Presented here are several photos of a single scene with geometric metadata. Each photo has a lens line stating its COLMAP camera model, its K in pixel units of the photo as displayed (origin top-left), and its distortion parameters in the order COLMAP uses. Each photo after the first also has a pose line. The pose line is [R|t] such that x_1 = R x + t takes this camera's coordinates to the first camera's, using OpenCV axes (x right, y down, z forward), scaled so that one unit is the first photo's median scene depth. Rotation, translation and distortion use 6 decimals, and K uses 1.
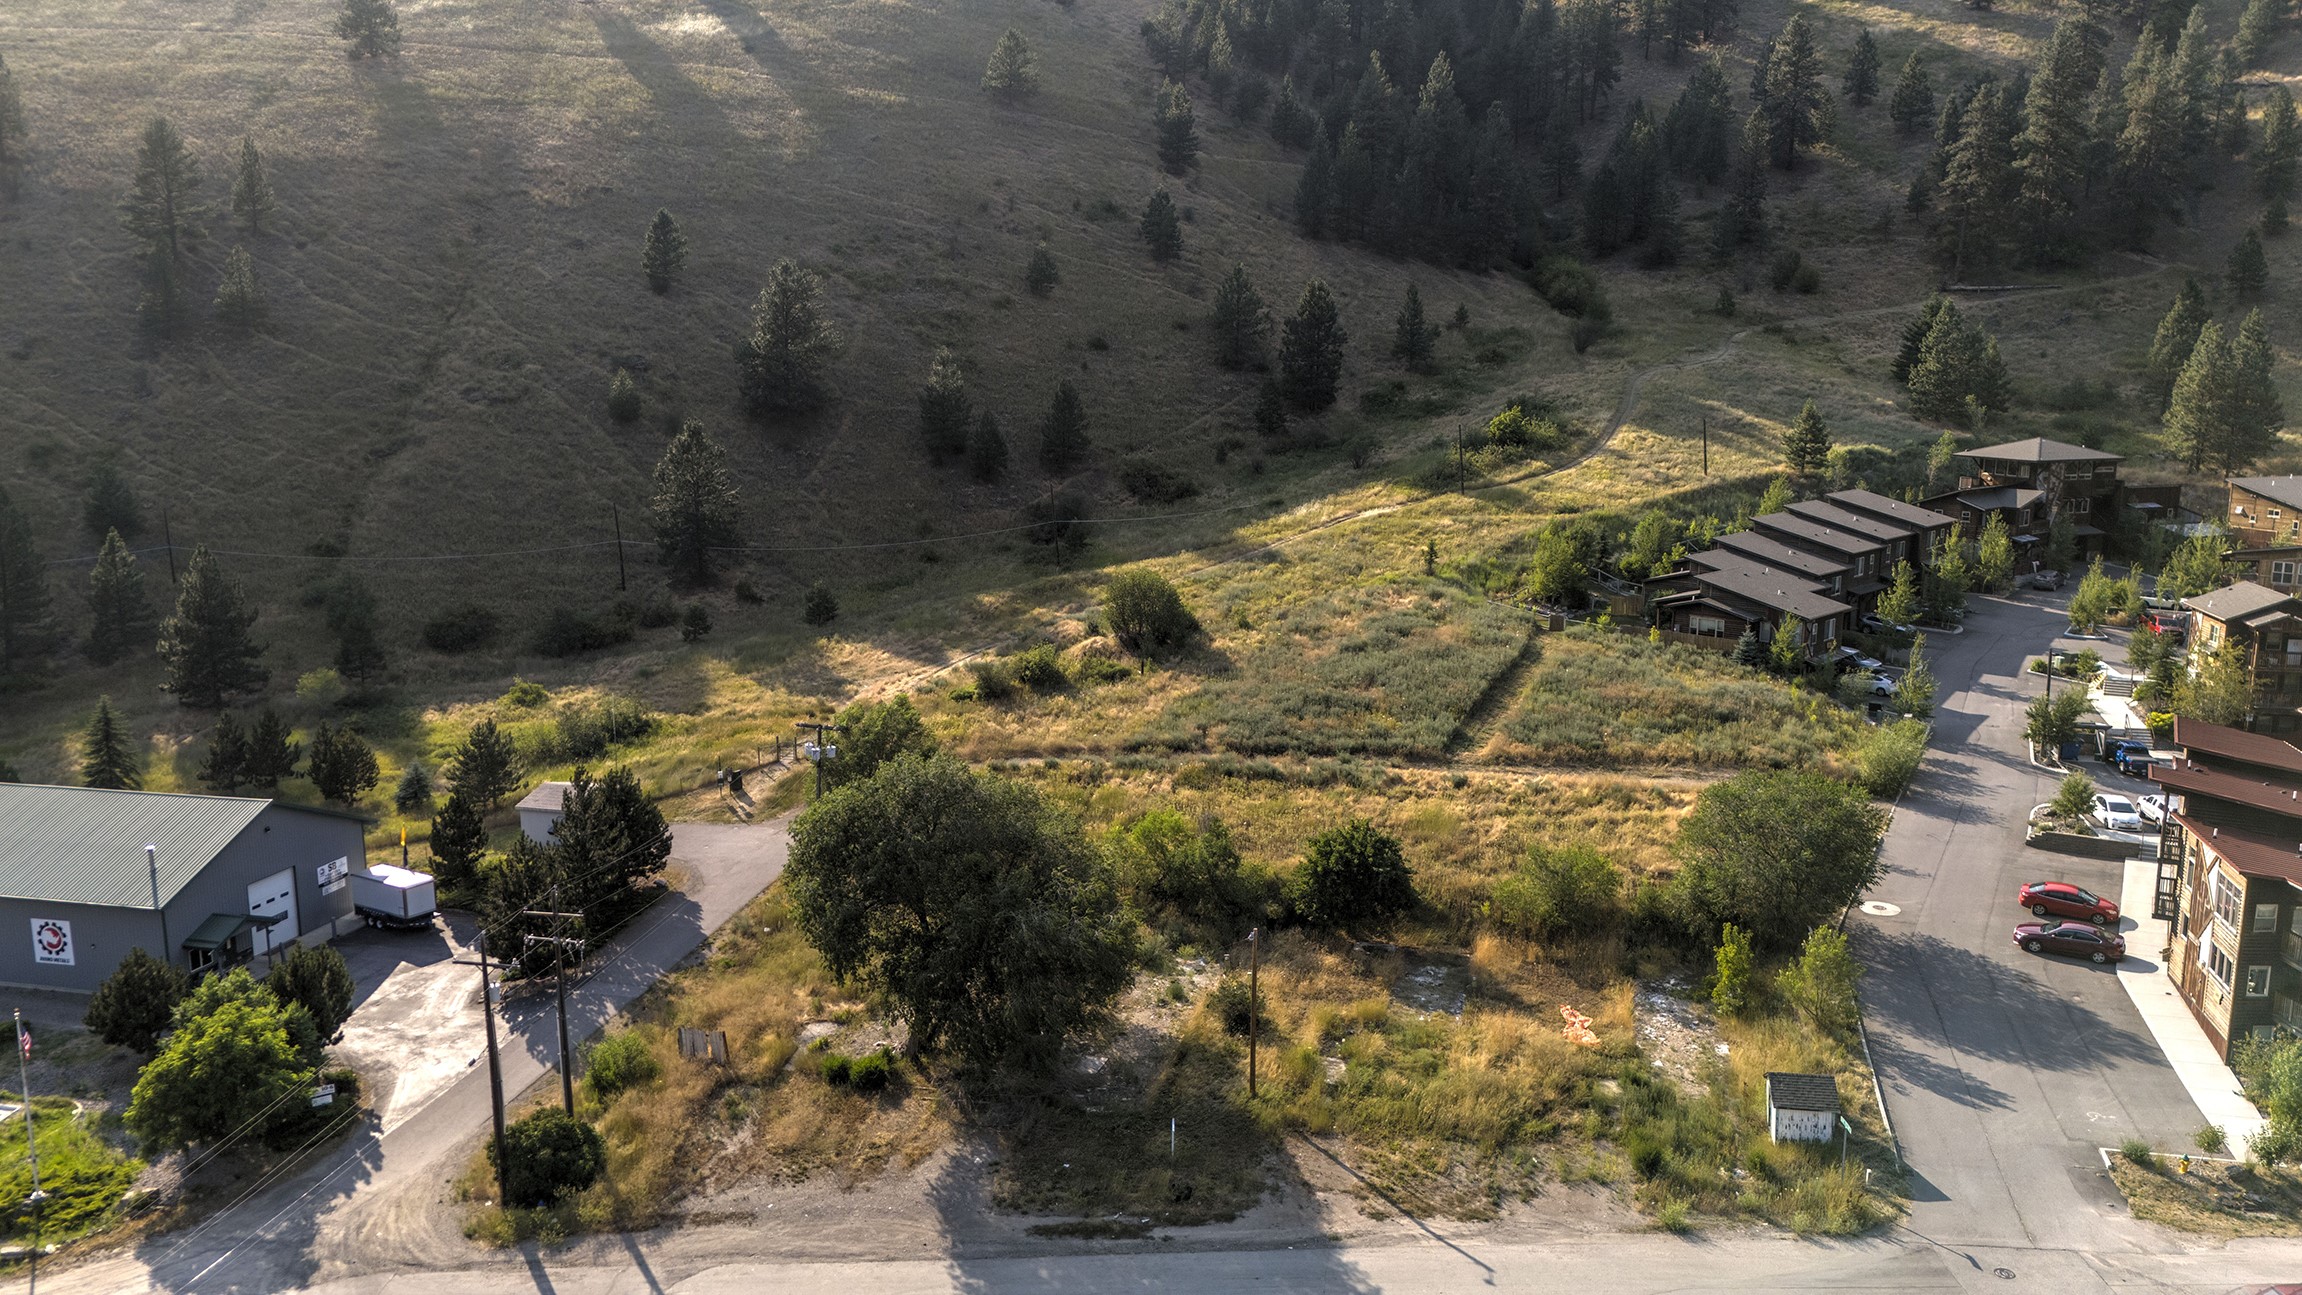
lens RADIAL K [[1680.9, 0, 1146.3], [0, 1680.9, 654.8], [0, 0, 1]] dist [0.079203, -0.076216]
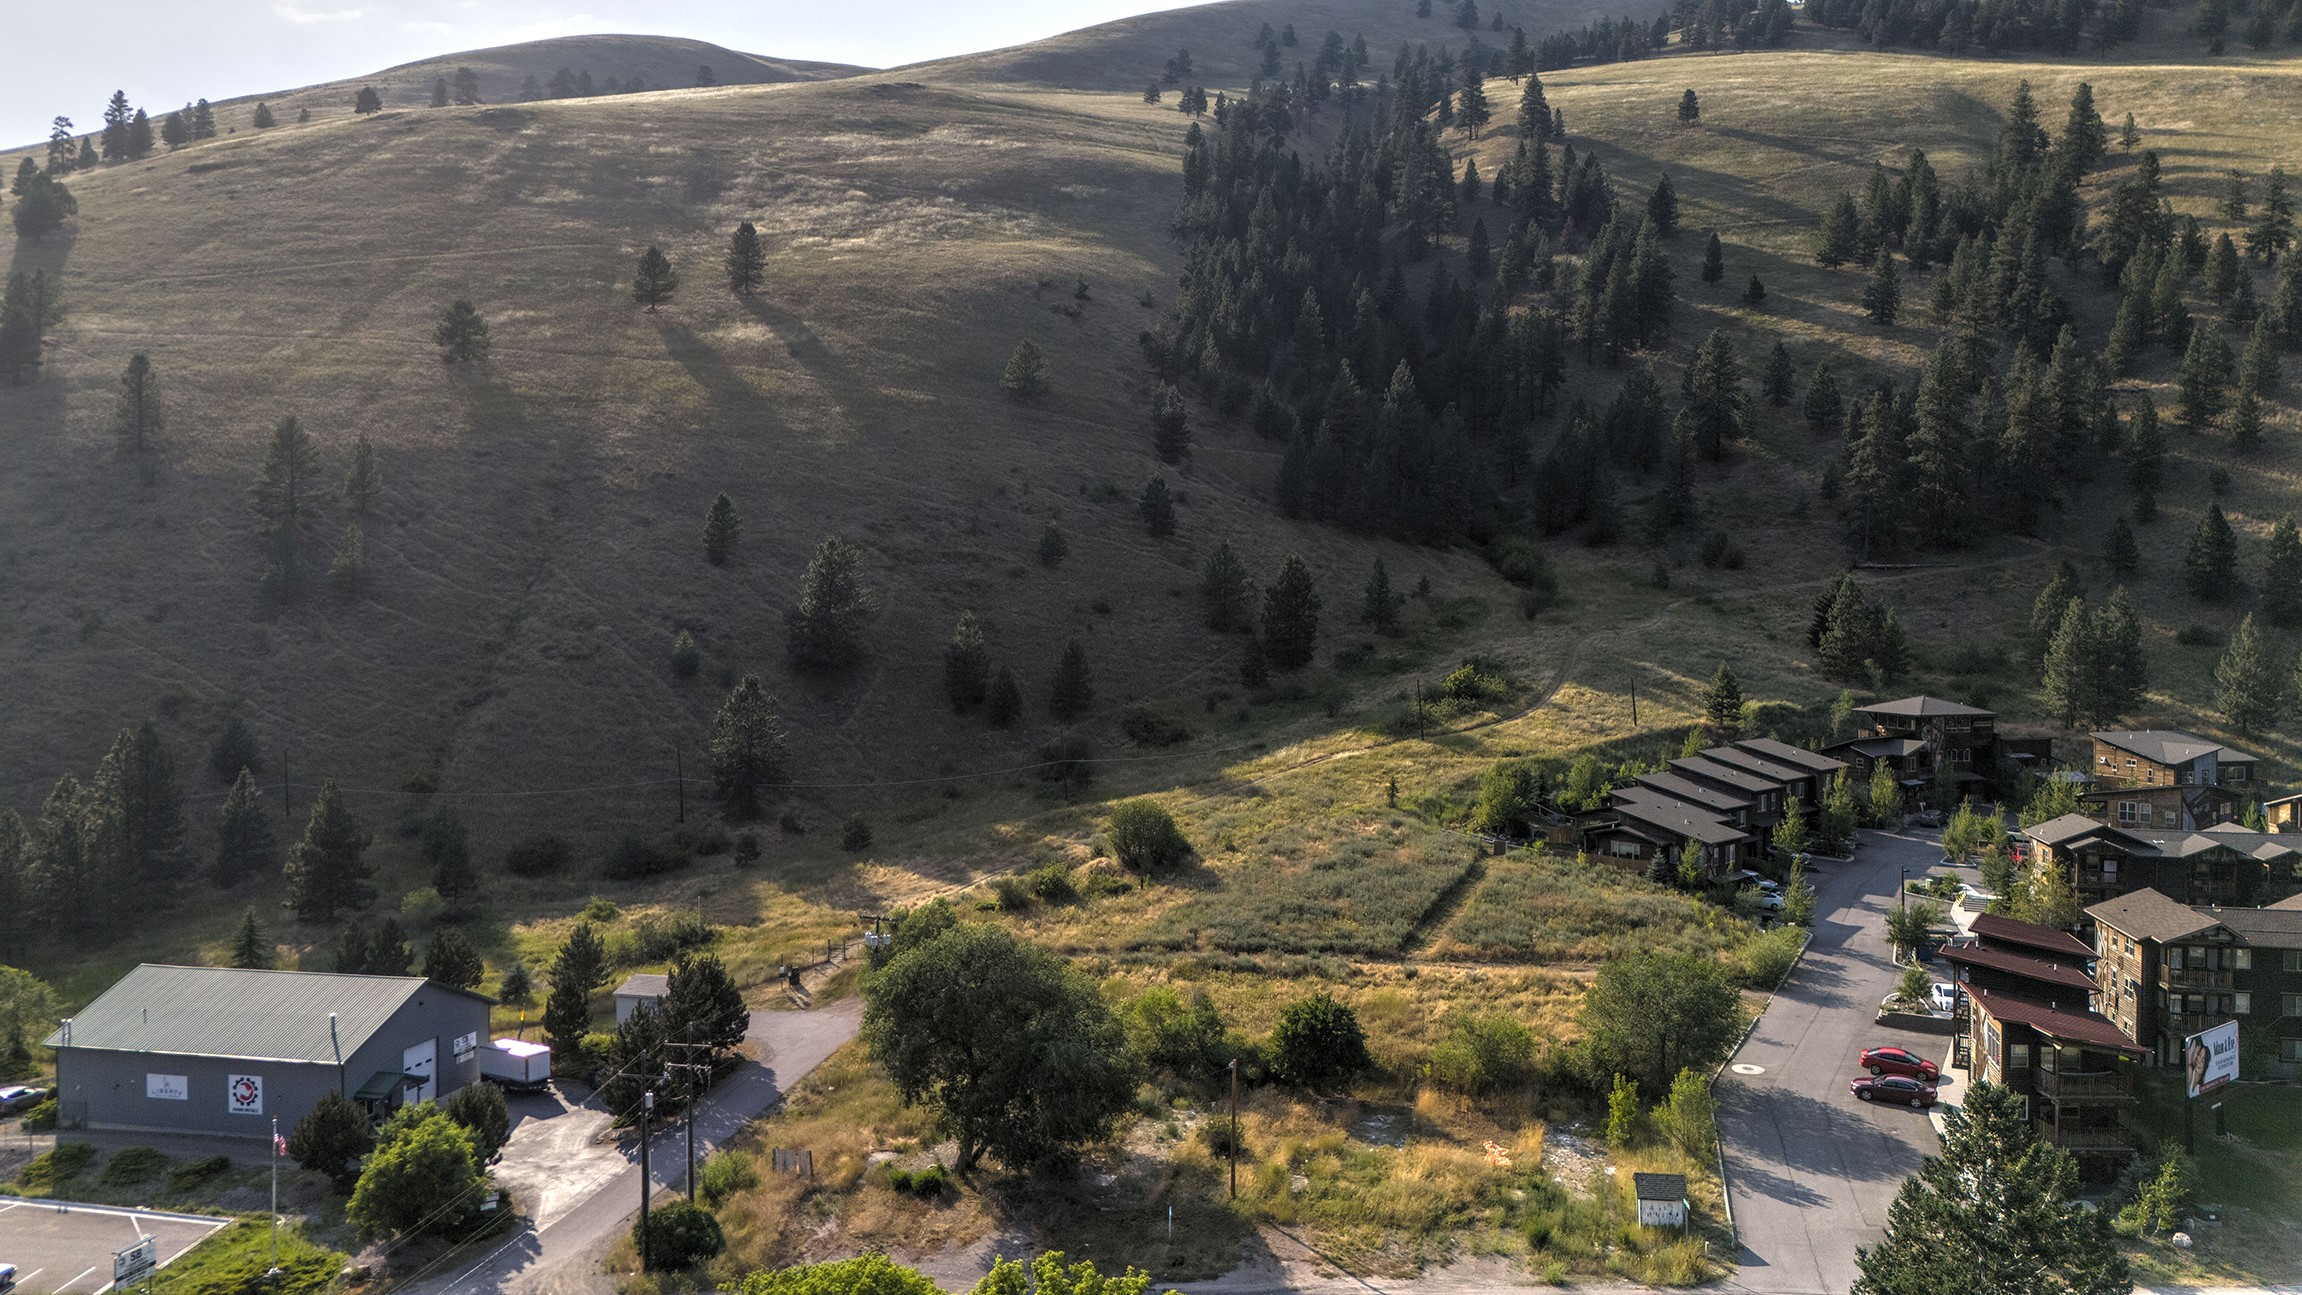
lens RADIAL K [[1680.9, 0, 1146.3], [0, 1680.9, 654.8], [0, 0, 1]] dist [0.079203, -0.076216]
pose [[0.999984, 0.004094, 0.003987, -0.004652], [-0.003432, 0.988084, -0.153875, 0.030676], [-0.004569, 0.153859, 0.988082, -0.171452]]
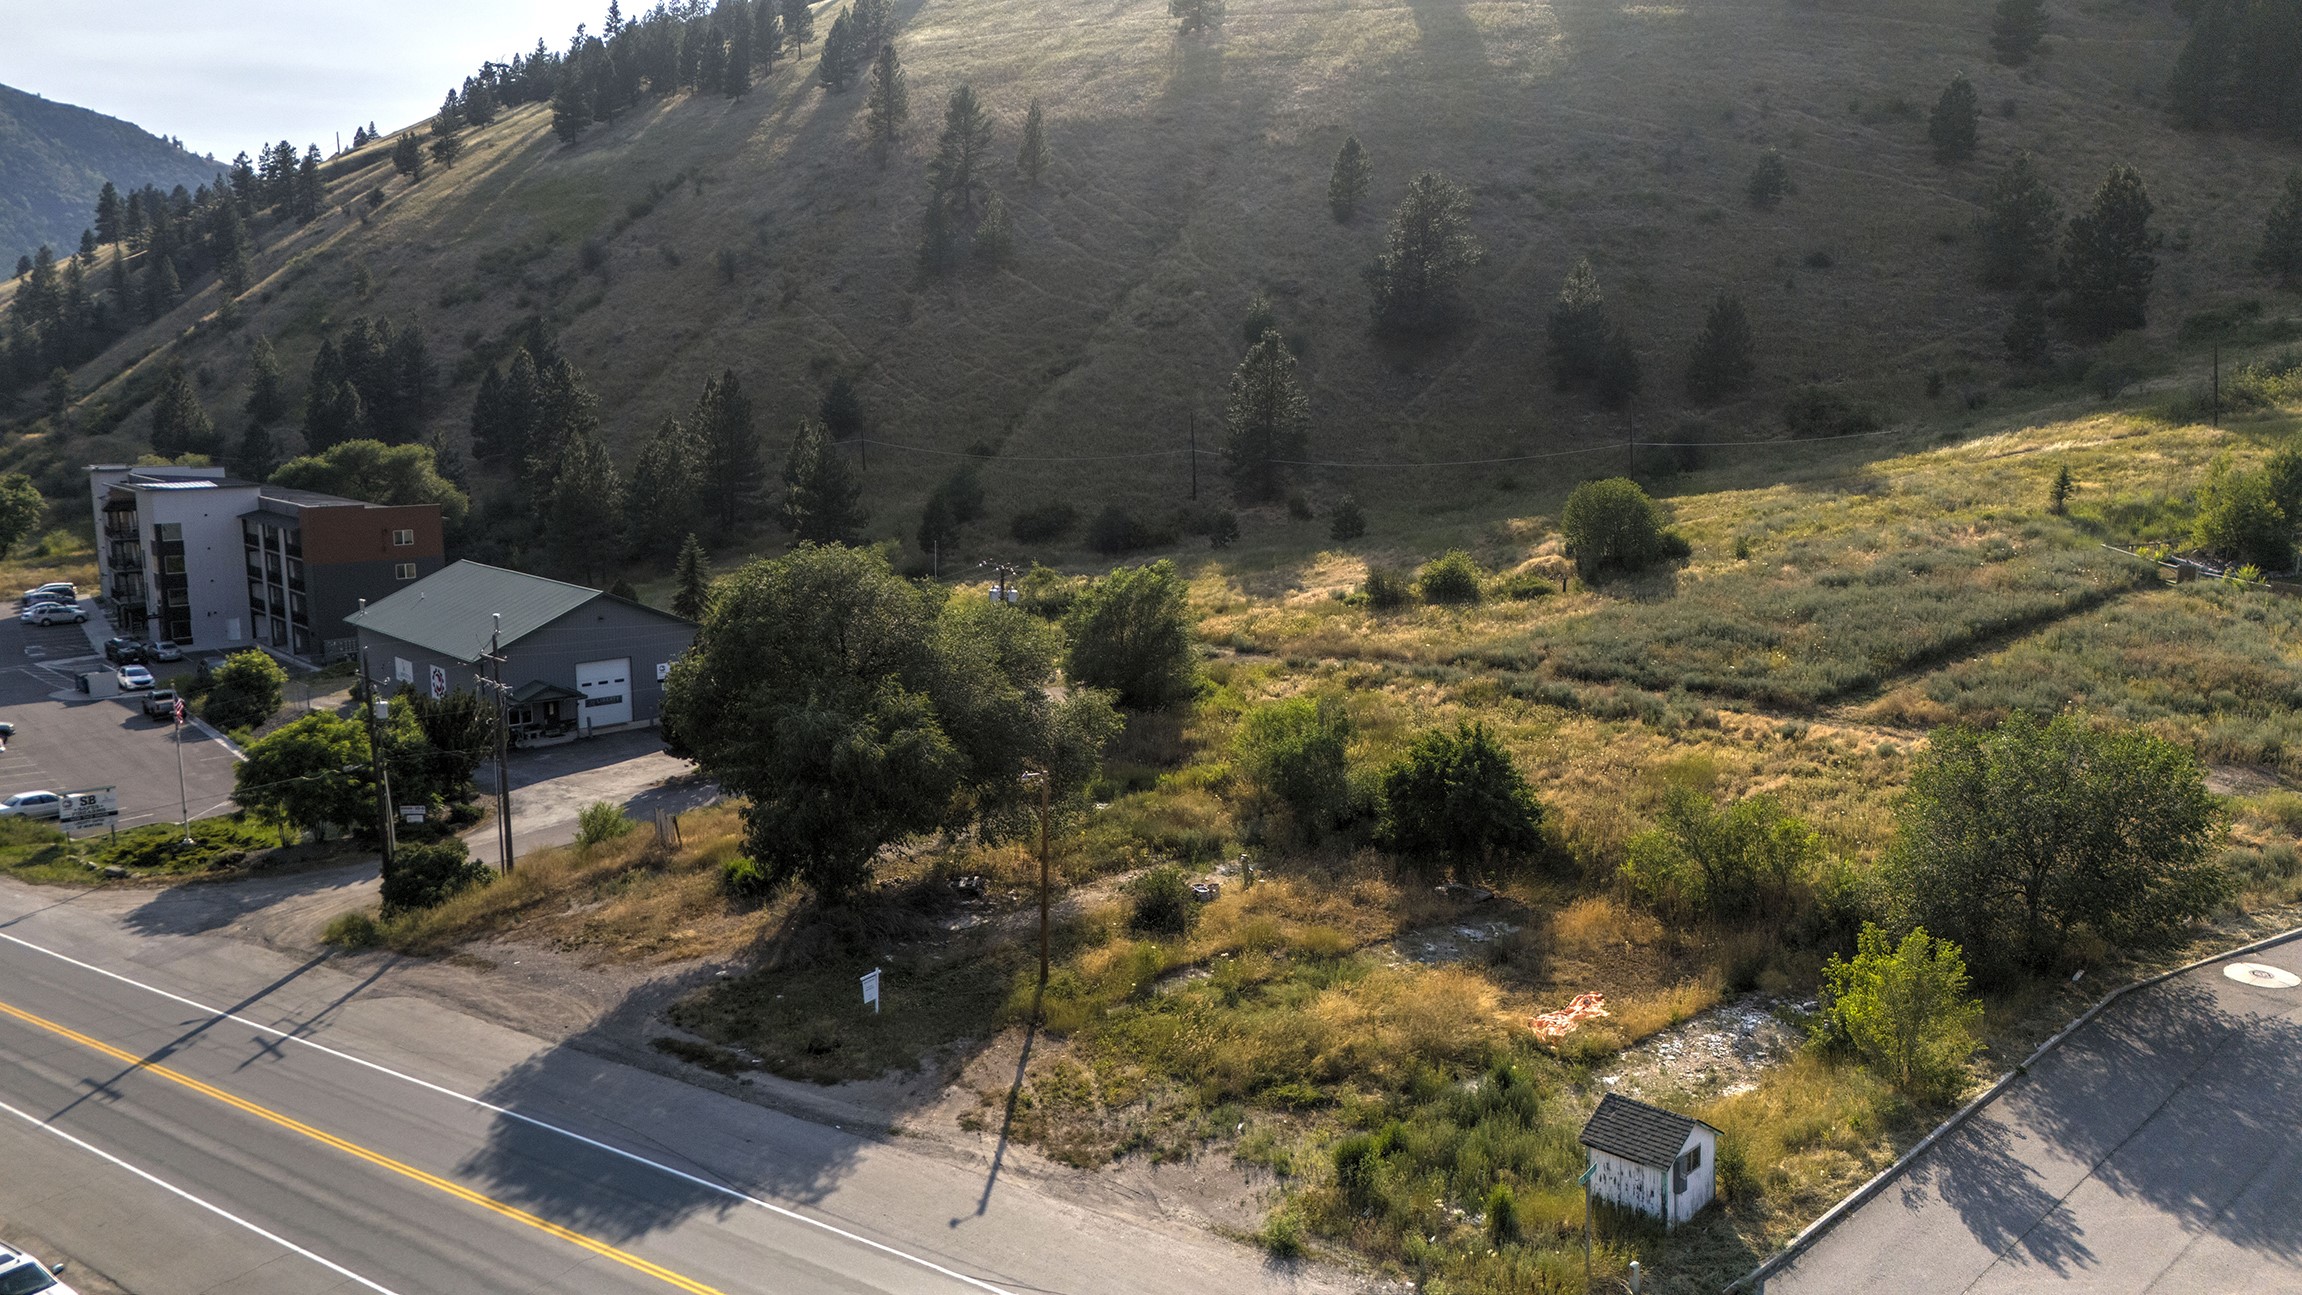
lens RADIAL K [[1680.9, 0, 1146.3], [0, 1680.9, 654.8], [0, 0, 1]] dist [0.079203, -0.076216]
pose [[0.828094, 0.102158, -0.551202, 0.293257], [-0.109131, 0.993821, 0.020239, 0.047131], [0.549864, 0.043393, 0.834126, 0.195146]]
